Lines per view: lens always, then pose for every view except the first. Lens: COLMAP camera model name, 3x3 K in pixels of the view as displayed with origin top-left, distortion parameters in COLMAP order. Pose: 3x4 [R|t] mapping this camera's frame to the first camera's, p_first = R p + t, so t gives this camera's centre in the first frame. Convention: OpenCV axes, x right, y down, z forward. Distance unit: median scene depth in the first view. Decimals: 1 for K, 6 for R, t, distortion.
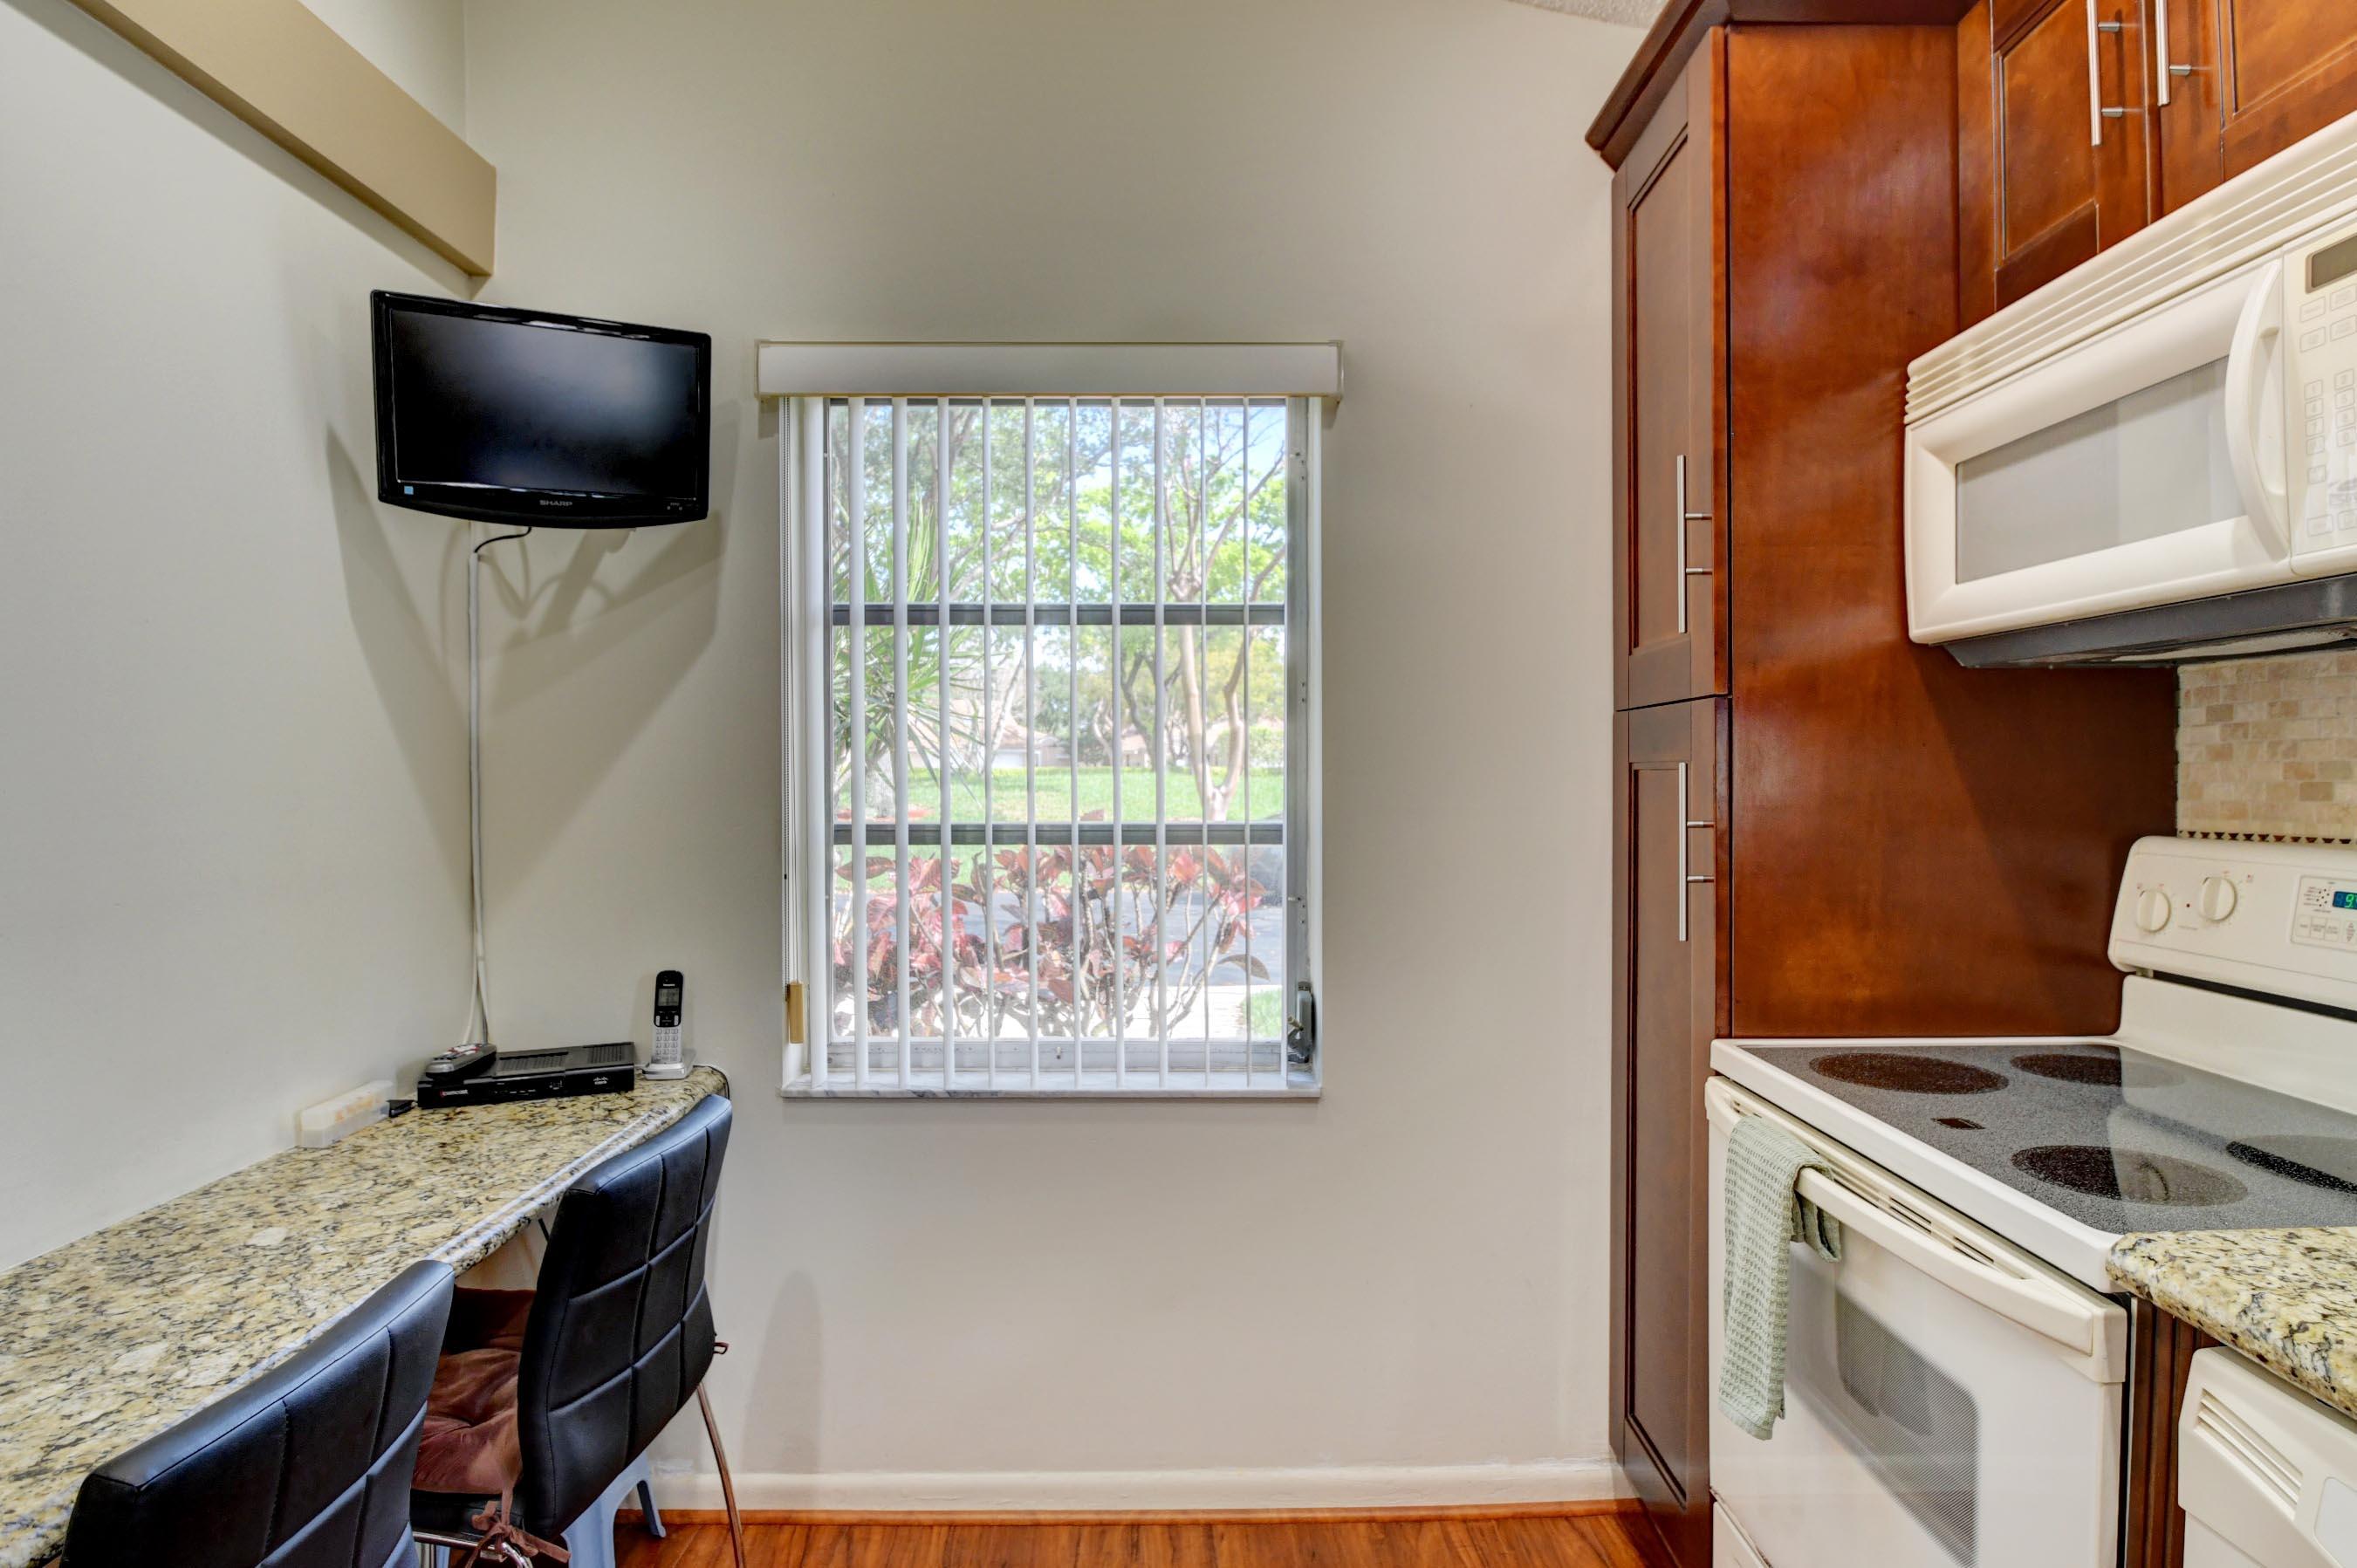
lens RADIAL K [[1296.5, 0, 1177.0], [0, 1296.5, 775.1], [0, 0, 1]] dist [-0.011751, -0.012401]
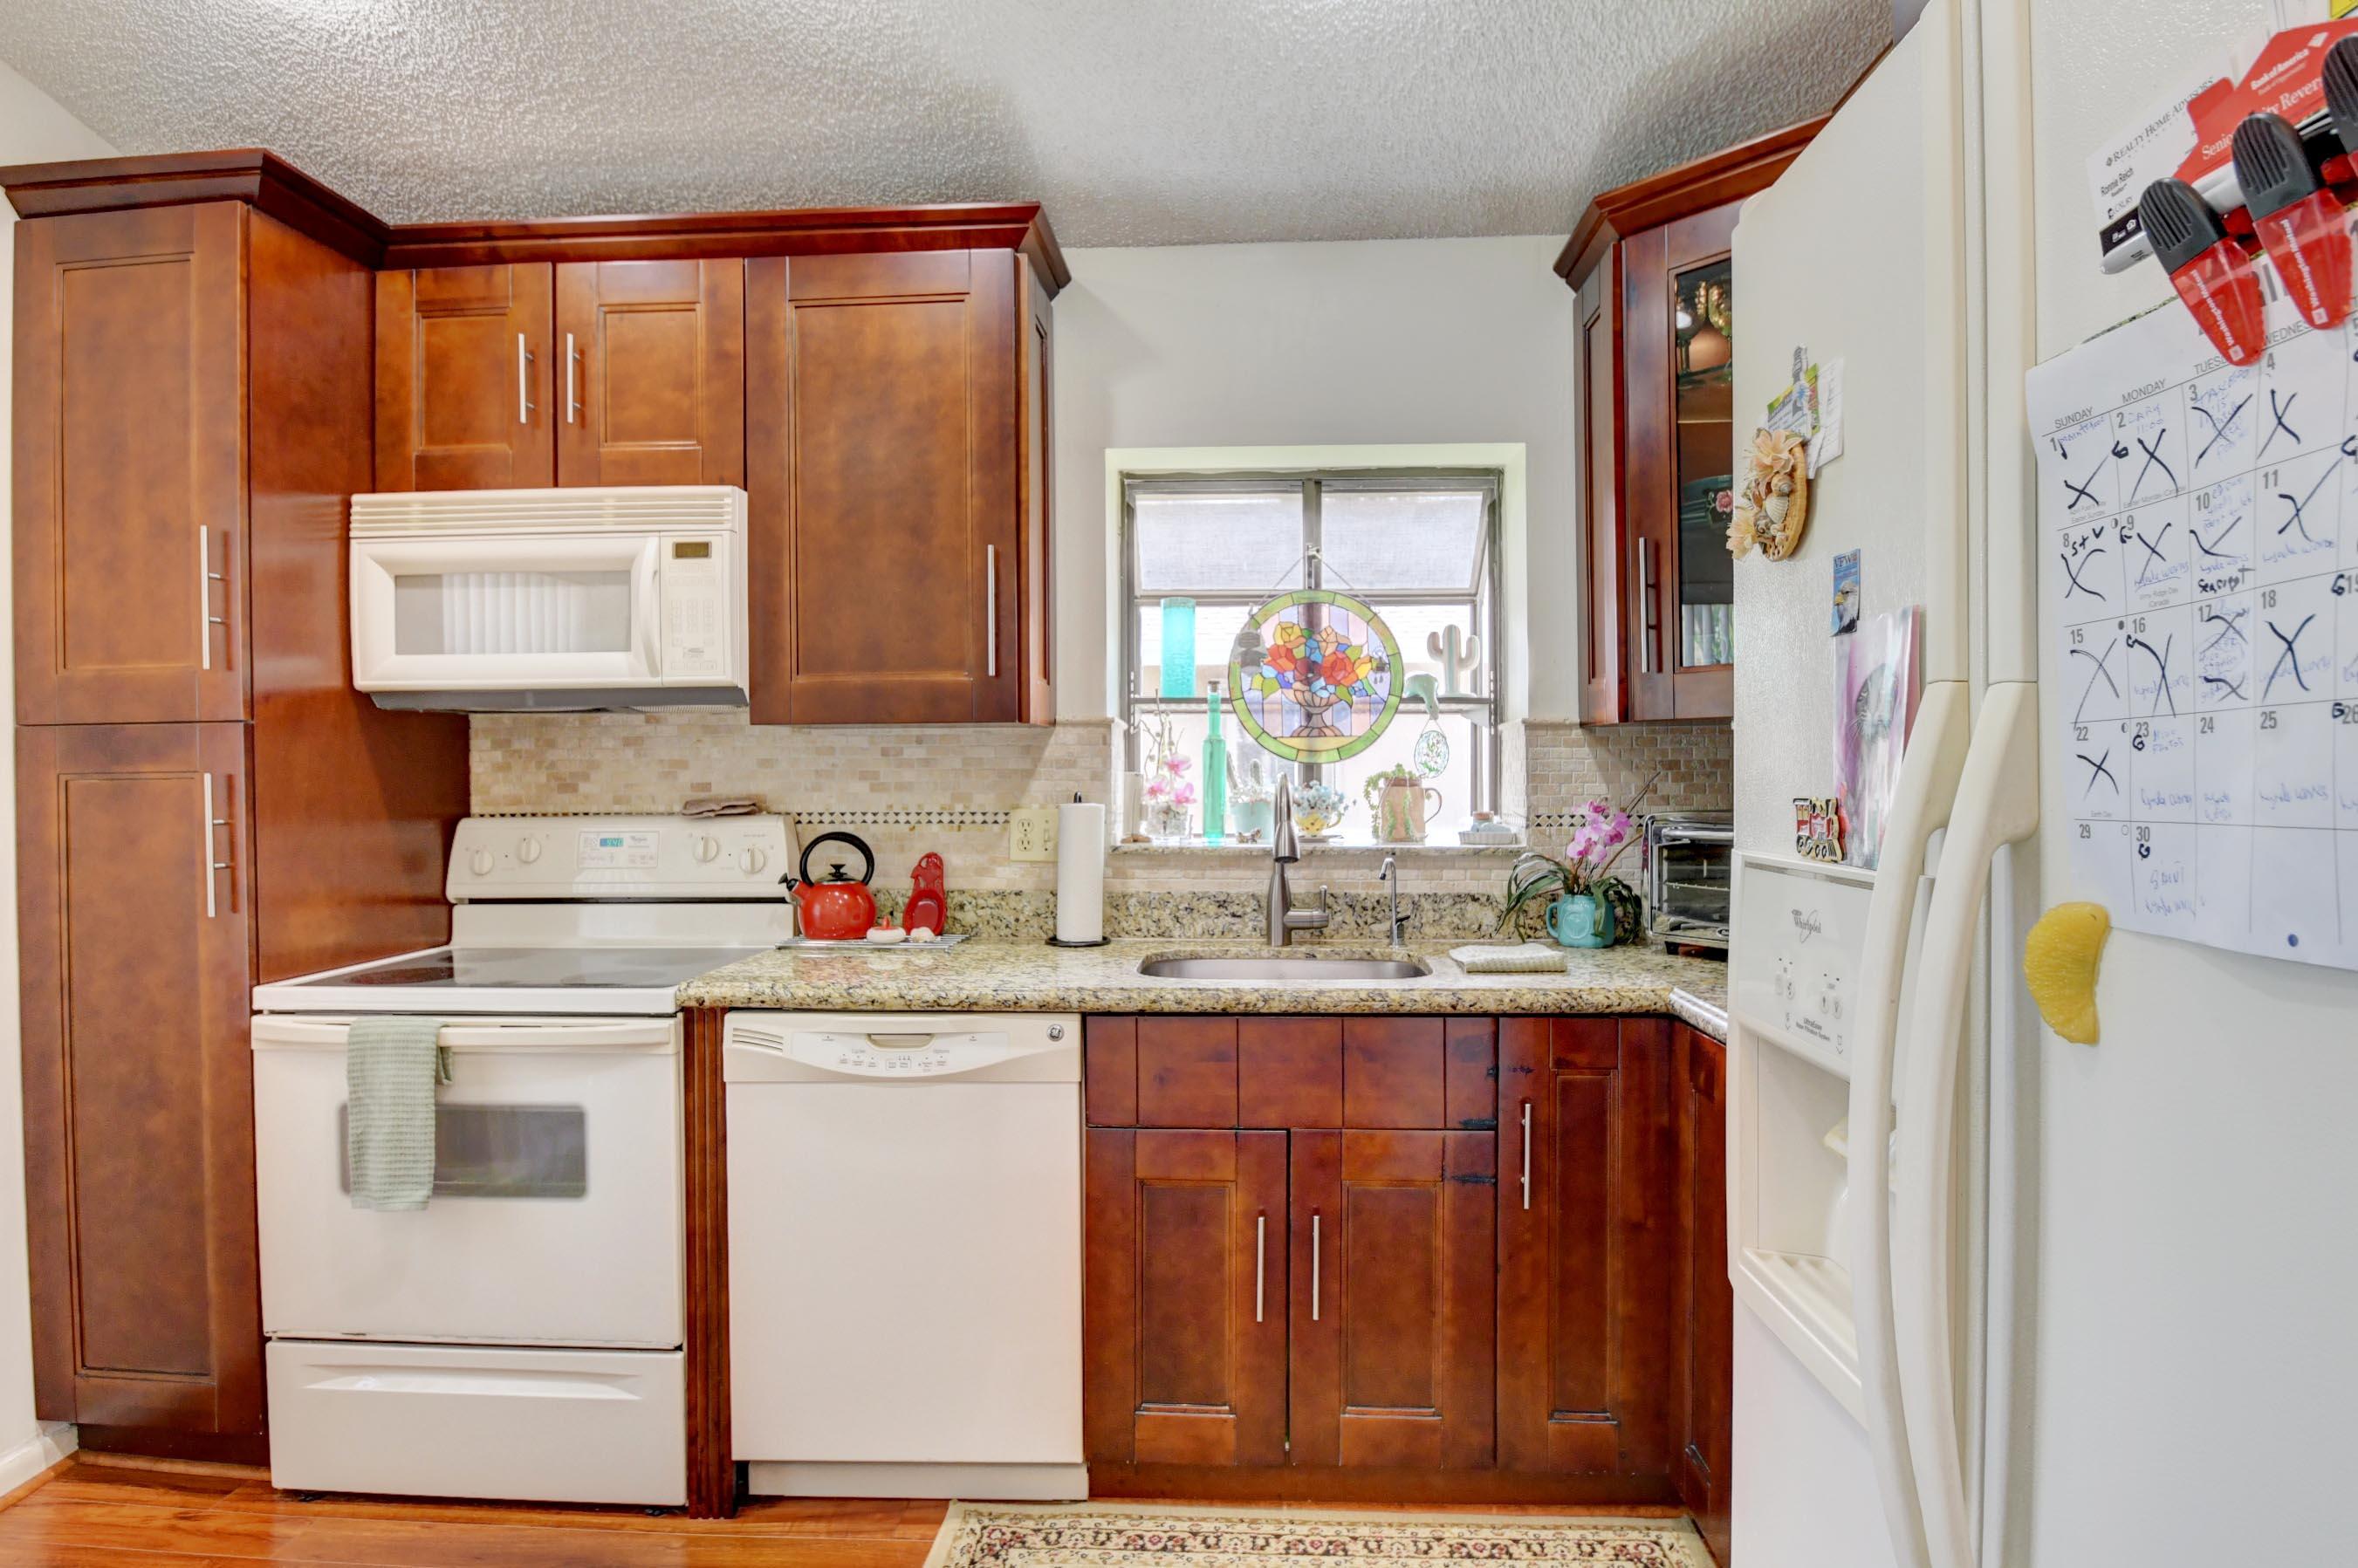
lens RADIAL K [[1297.0, 0, 1202.1], [0, 1297.0, 776.7], [0, 0, 1]] dist [-0.011751, -0.012401]
pose [[0.047699, -0.004214, 0.998853, -0.842216], [0.013317, 0.999905, 0.003583, 0.001712], [-0.998773, 0.013130, 0.047751, -0.012329]]
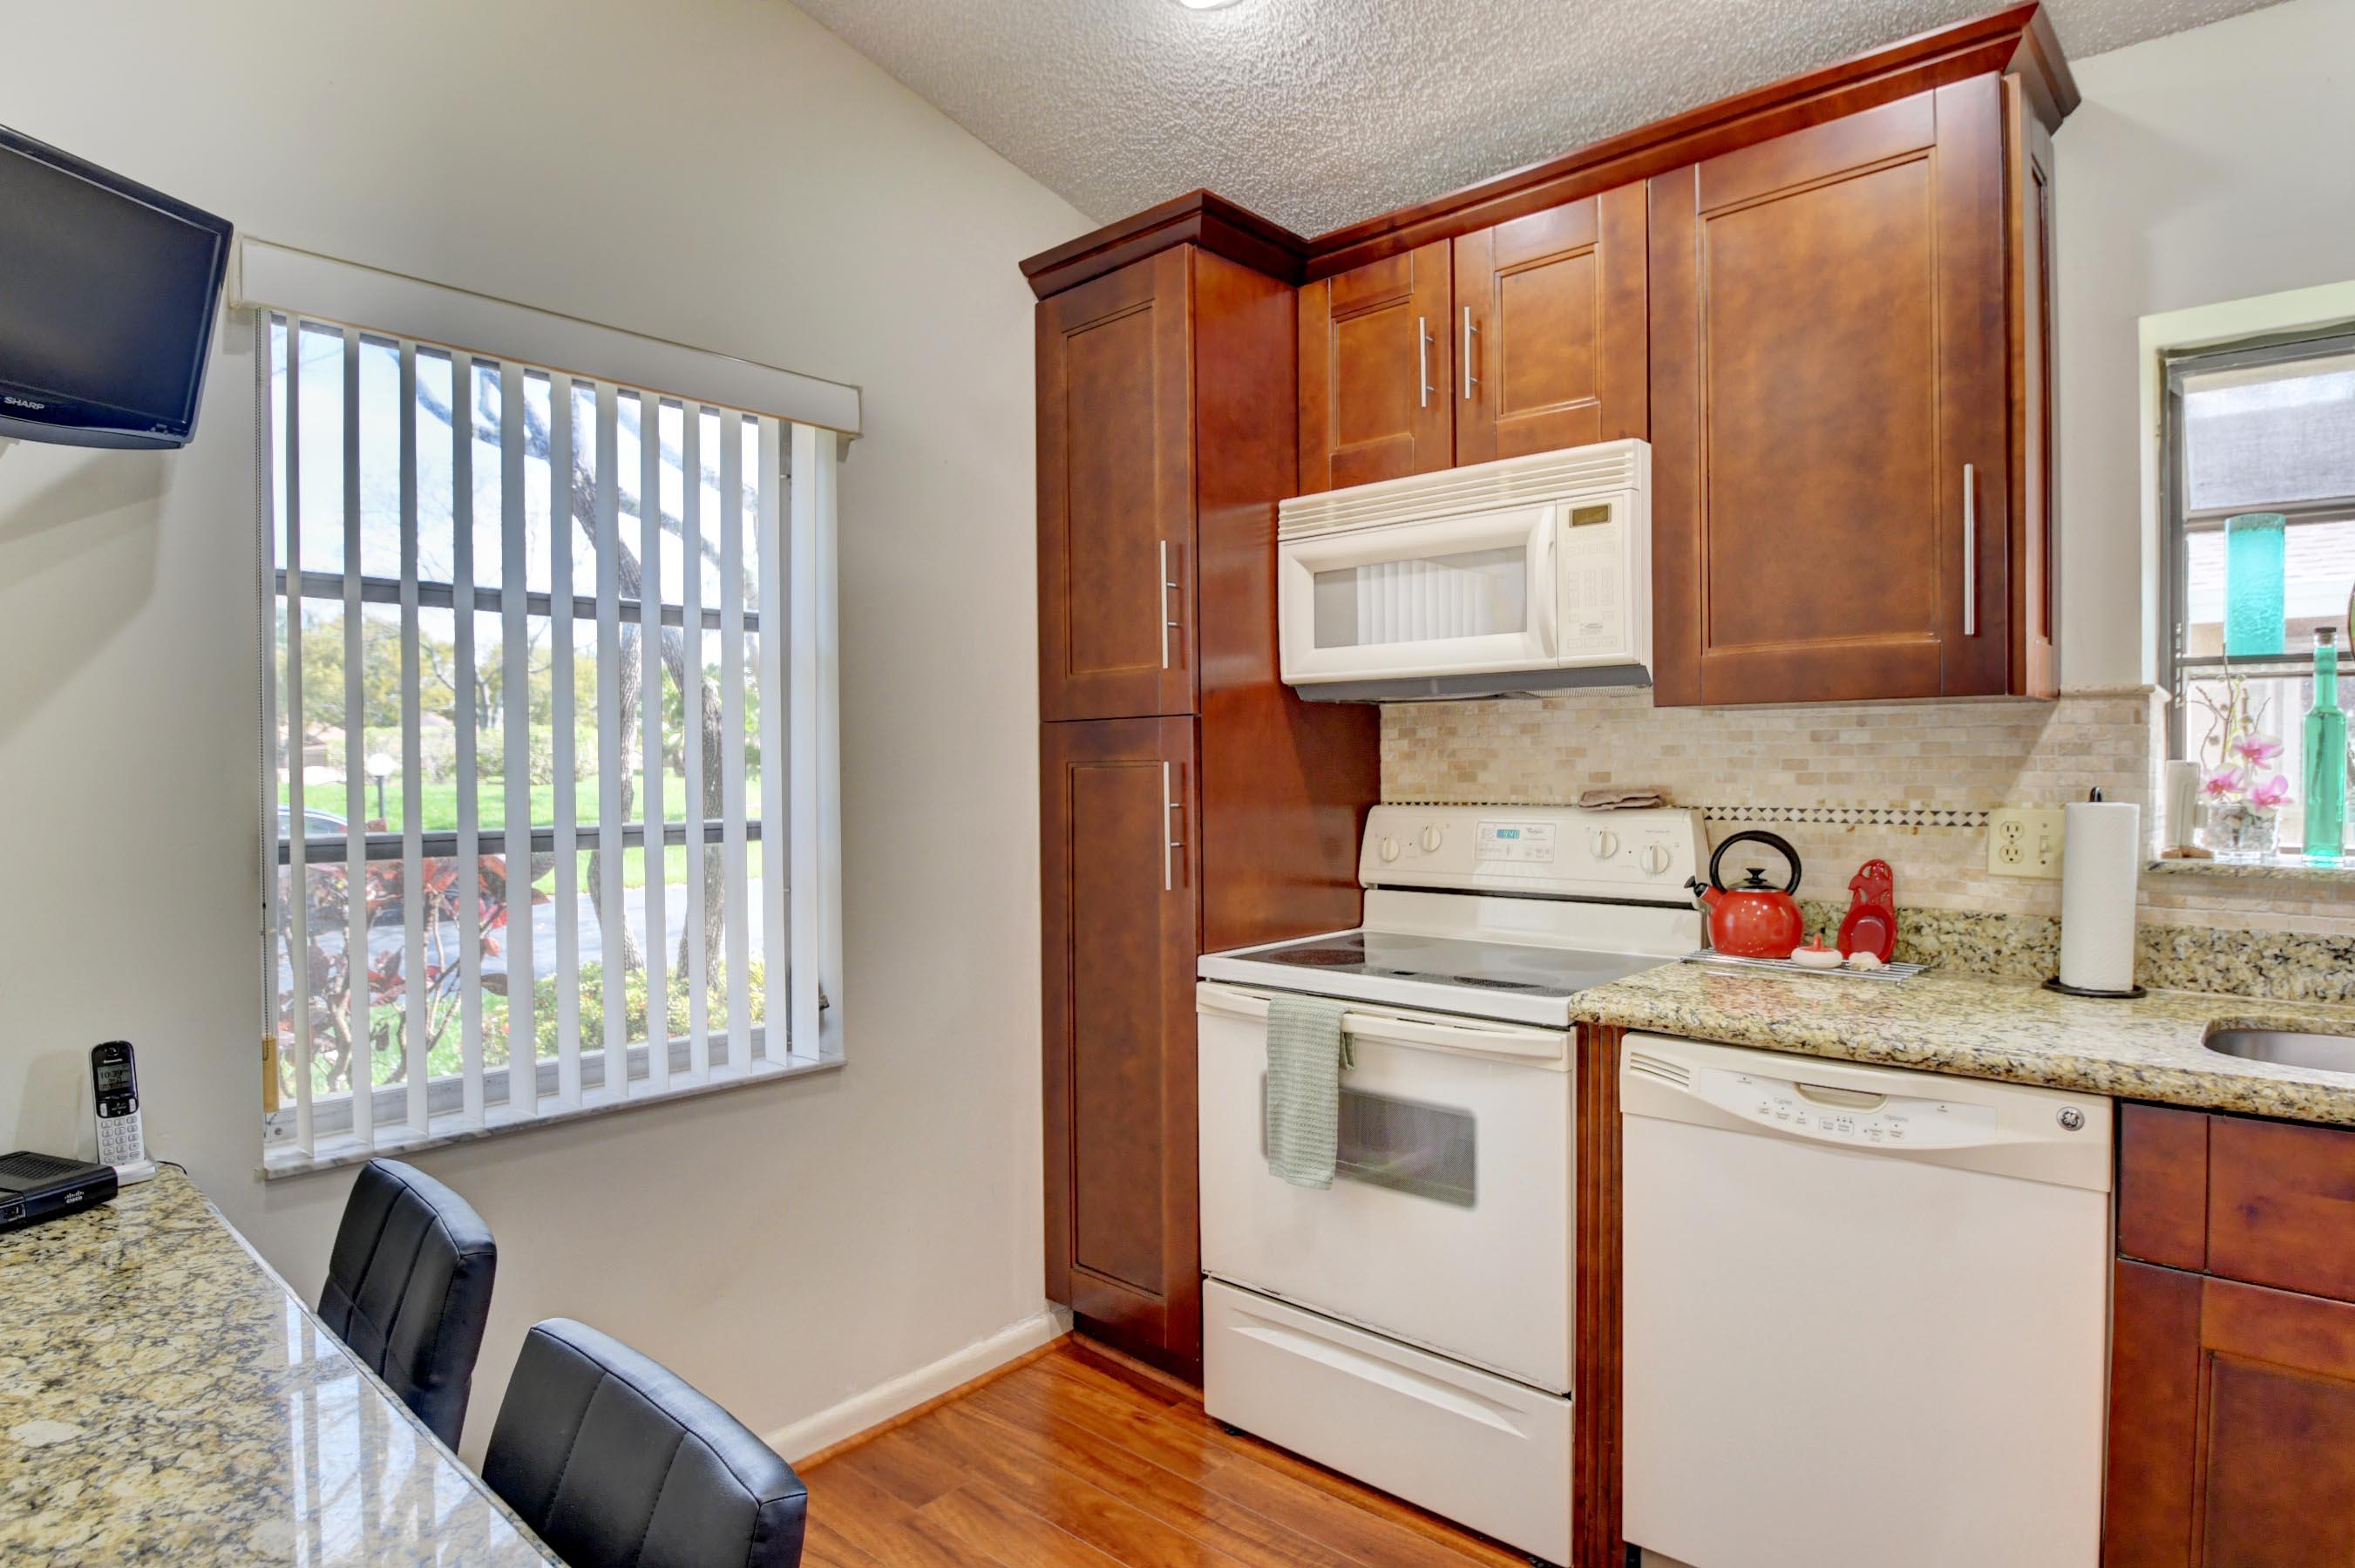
lens RADIAL K [[1295.5, 0, 1189.0], [0, 1295.5, 780.7], [0, 0, 1]] dist [-0.011751, -0.012401]
pose [[0.665883, -0.011186, 0.745972, -0.675862], [0.010406, 0.999930, 0.005705, 0.002998], [-0.745983, 0.003964, 0.665953, 0.054519]]
